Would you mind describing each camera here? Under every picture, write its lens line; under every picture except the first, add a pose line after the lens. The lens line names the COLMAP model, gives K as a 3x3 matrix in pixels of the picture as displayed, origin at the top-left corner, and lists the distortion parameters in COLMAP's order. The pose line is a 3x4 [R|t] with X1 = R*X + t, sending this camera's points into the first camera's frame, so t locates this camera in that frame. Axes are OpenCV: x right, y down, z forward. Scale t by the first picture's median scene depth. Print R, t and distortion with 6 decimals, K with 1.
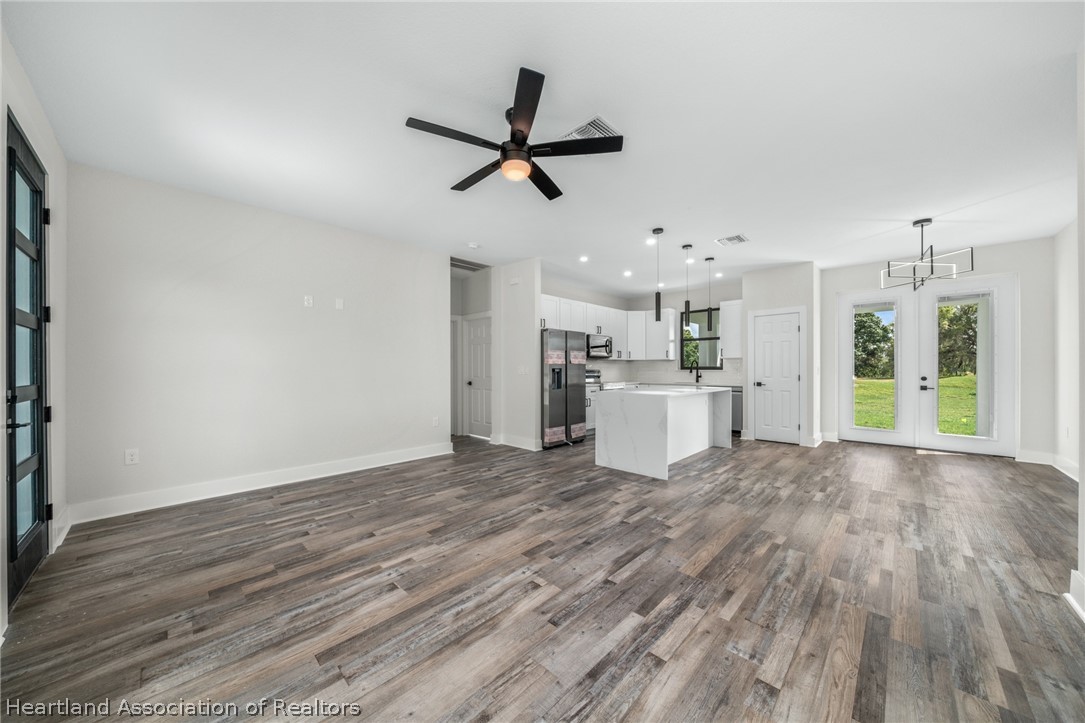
lens RADIAL K [[373.8, 0, 537.5], [0, 373.8, 367.5], [0, 0, 1]] dist [-0.003171, -0.000404]
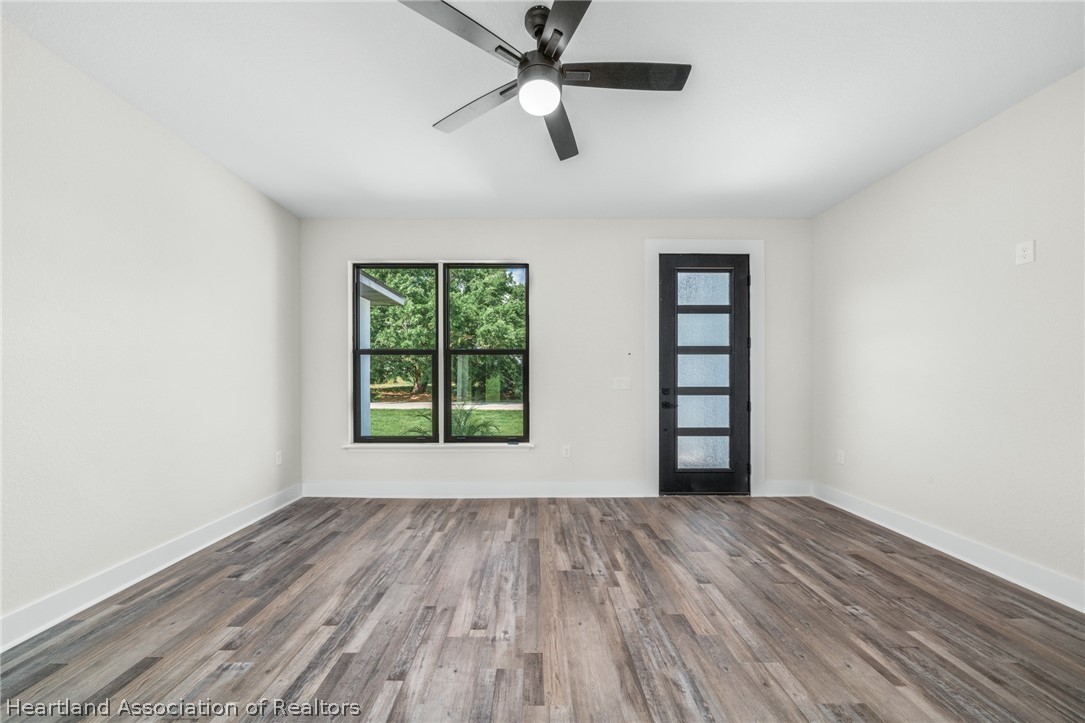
lens RADIAL K [[373.8, 0, 536.1], [0, 373.8, 377.4], [0, 0, 1]] dist [-0.003171, -0.000404]
pose [[-0.708822, 0.004439, -0.705373, 0.304181], [0.003261, 0.999990, 0.003016, -0.004866], [0.705380, -0.000162, -0.708829, 1.015219]]
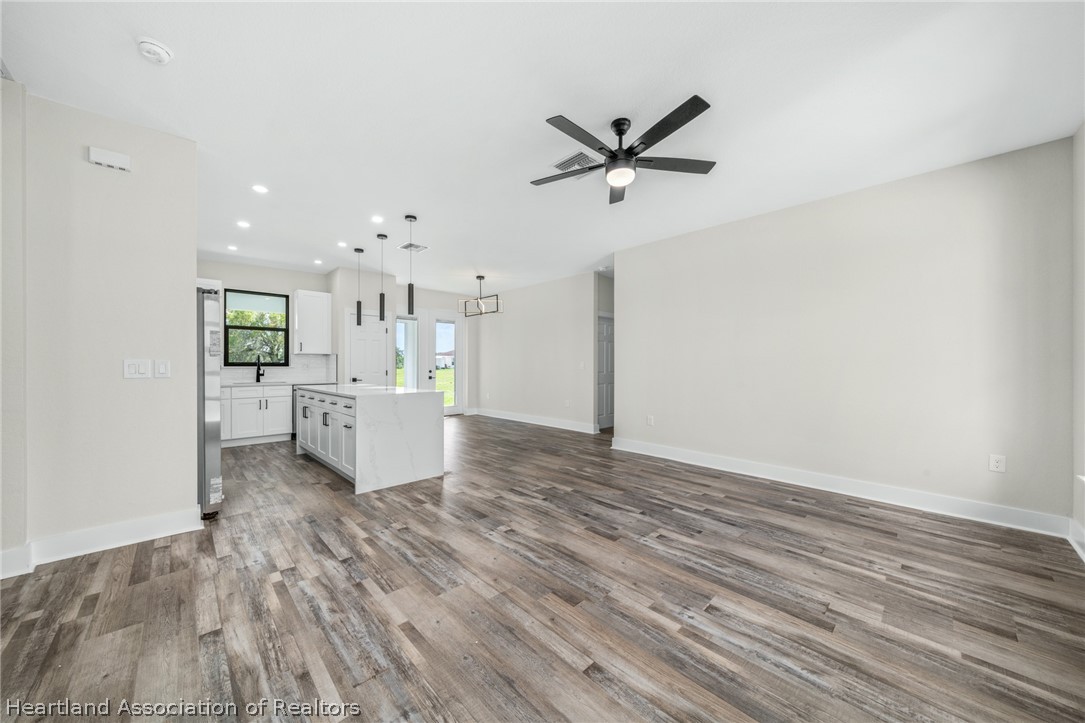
lens RADIAL K [[373.8, 0, 535.8], [0, 373.8, 368.5], [0, 0, 1]] dist [-0.003171, -0.000404]
pose [[0.032038, -0.008194, 0.999453, -0.761658], [-0.006517, 0.999943, 0.008407, 0.000190], [-0.999465, -0.006782, 0.031982, 0.820012]]
